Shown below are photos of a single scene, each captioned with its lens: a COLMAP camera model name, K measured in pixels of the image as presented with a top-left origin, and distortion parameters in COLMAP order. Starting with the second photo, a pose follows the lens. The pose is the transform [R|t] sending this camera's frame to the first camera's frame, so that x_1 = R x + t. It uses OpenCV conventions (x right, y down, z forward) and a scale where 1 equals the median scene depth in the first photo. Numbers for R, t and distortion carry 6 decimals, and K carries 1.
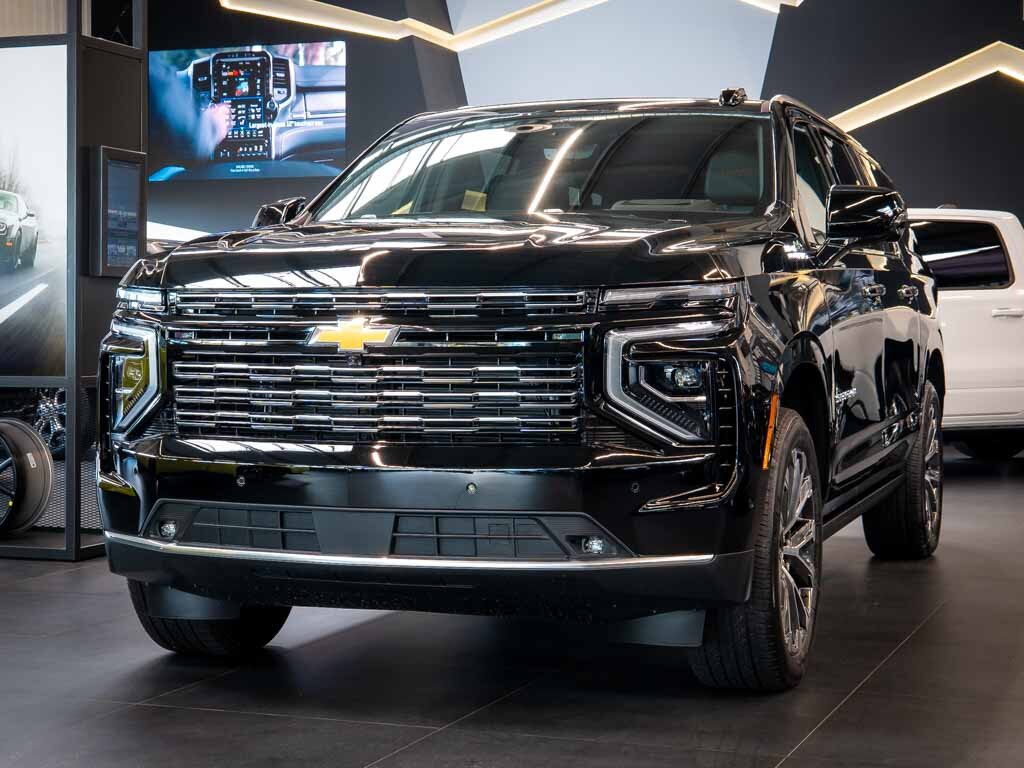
lens RADIAL K [[1618.7, 0, 512.5], [0, 1618.7, 384.3], [0, 0, 1]] dist [0.185267, 0.000000]
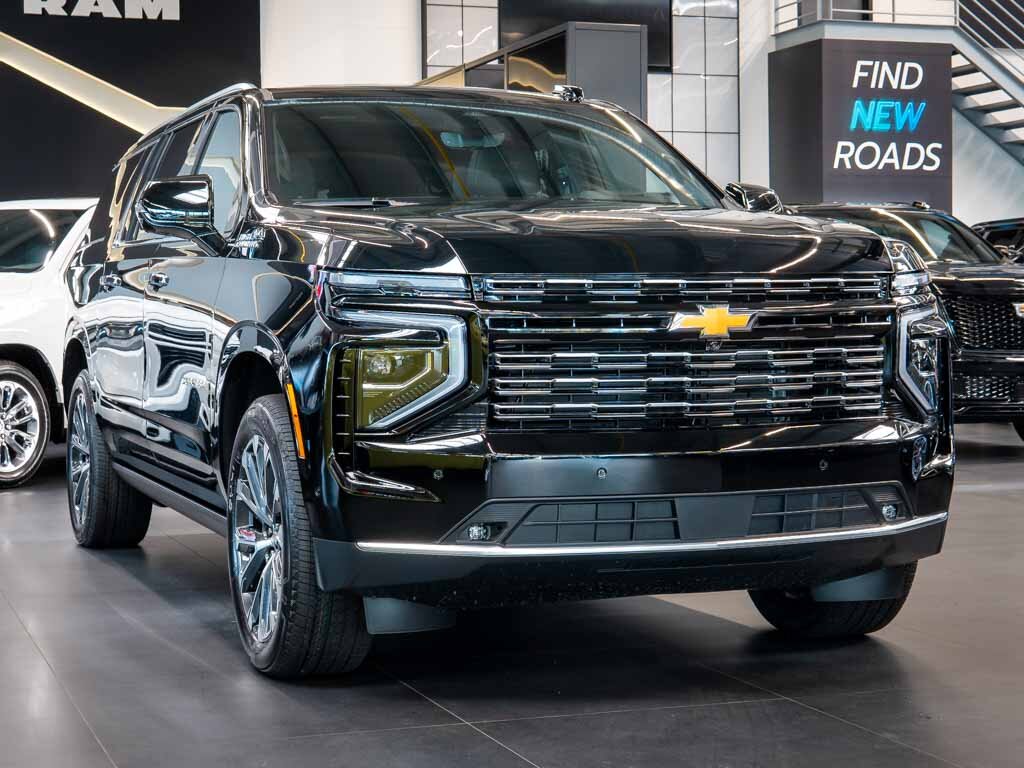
lens RADIAL K [[1618.7, 0, 512.8], [0, 1618.7, 385.4], [0, 0, 1]] dist [0.185267, 0.000000]
pose [[0.918181, -0.026844, 0.395250, -0.495167], [0.023898, 0.999638, 0.012376, -0.004509], [-0.395439, -0.001917, 0.918490, 0.104065]]
